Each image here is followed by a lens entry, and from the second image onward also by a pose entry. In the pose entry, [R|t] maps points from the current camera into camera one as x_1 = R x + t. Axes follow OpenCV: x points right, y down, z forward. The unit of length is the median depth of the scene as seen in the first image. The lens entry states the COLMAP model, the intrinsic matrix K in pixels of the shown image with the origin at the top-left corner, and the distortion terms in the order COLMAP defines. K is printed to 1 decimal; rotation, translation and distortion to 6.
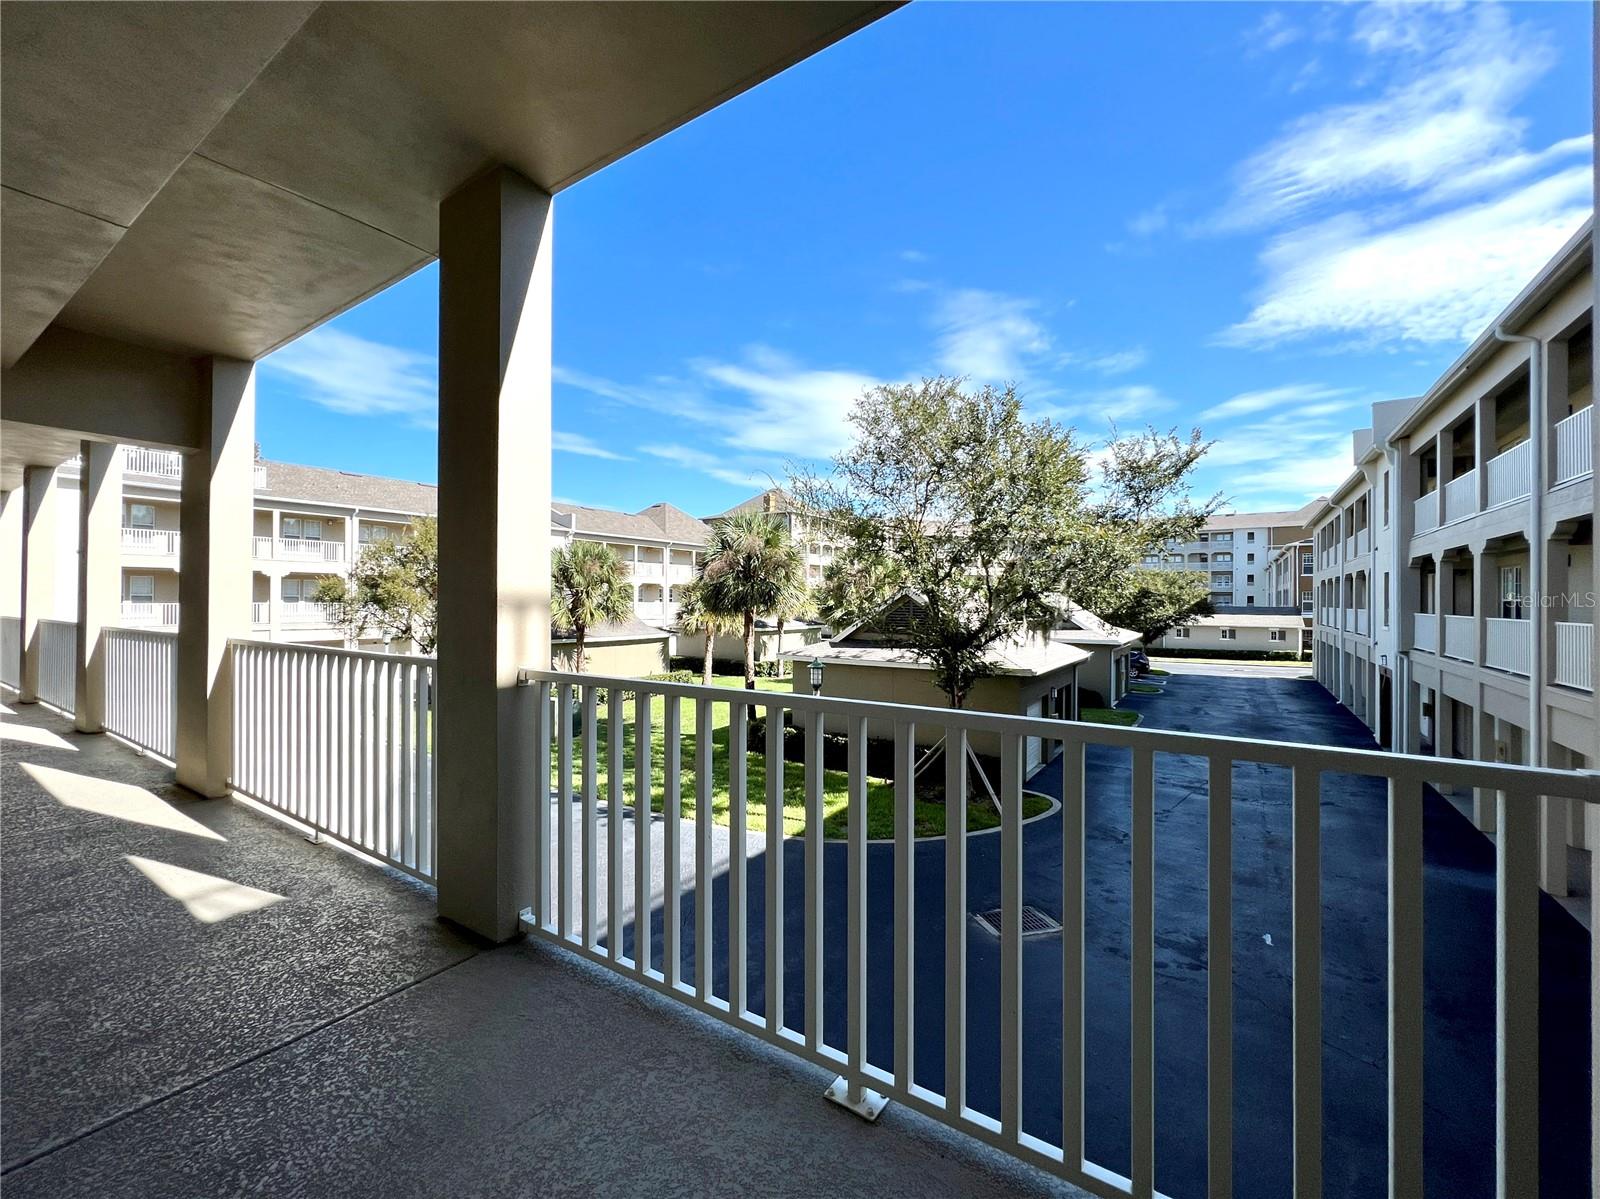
lens RADIAL K [[650.7, 0, 792.2], [0, 650.7, 595.5], [0, 0, 1]] dist [-0.009593, 0.000472]
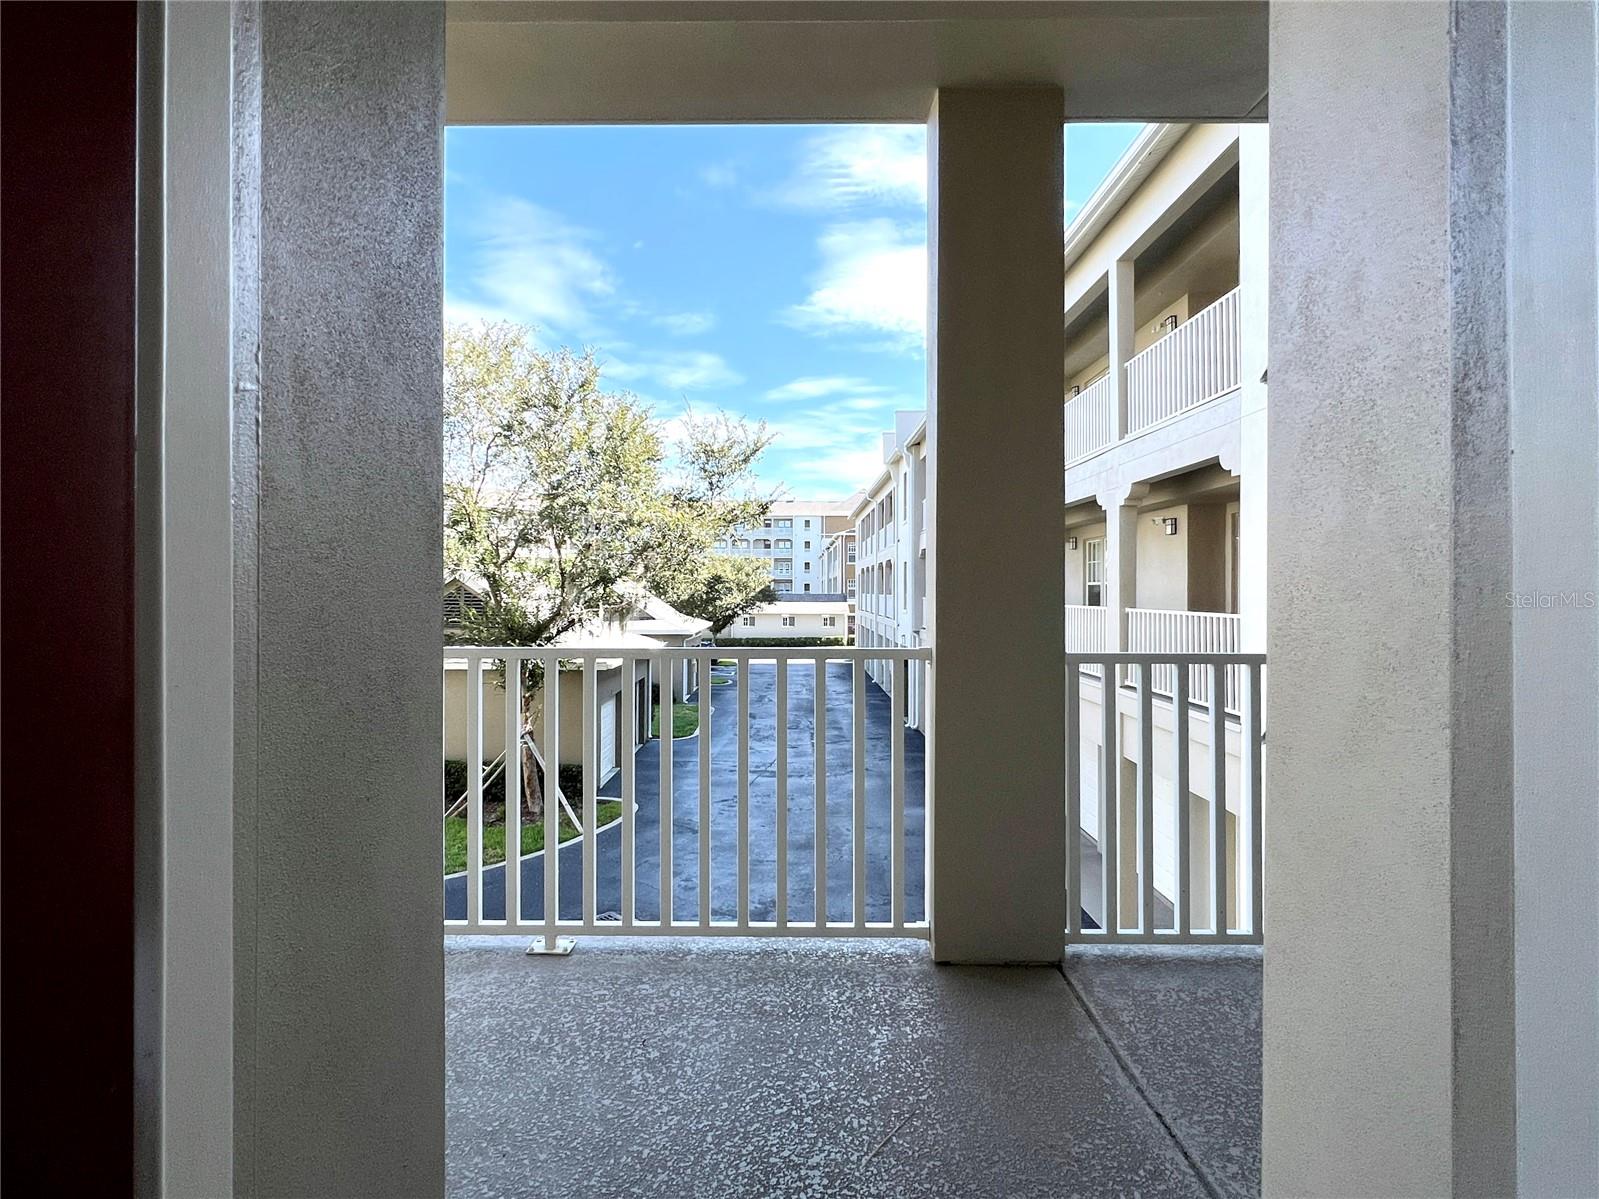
lens RADIAL K [[650.3, 0, 791.7], [0, 650.3, 595.5], [0, 0, 1]] dist [-0.009593, 0.000472]
pose [[0.824853, -0.014421, 0.565163, 0.100611], [-0.001531, 0.999614, 0.027741, -0.007238], [-0.565345, -0.023747, 0.824512, 0.155015]]
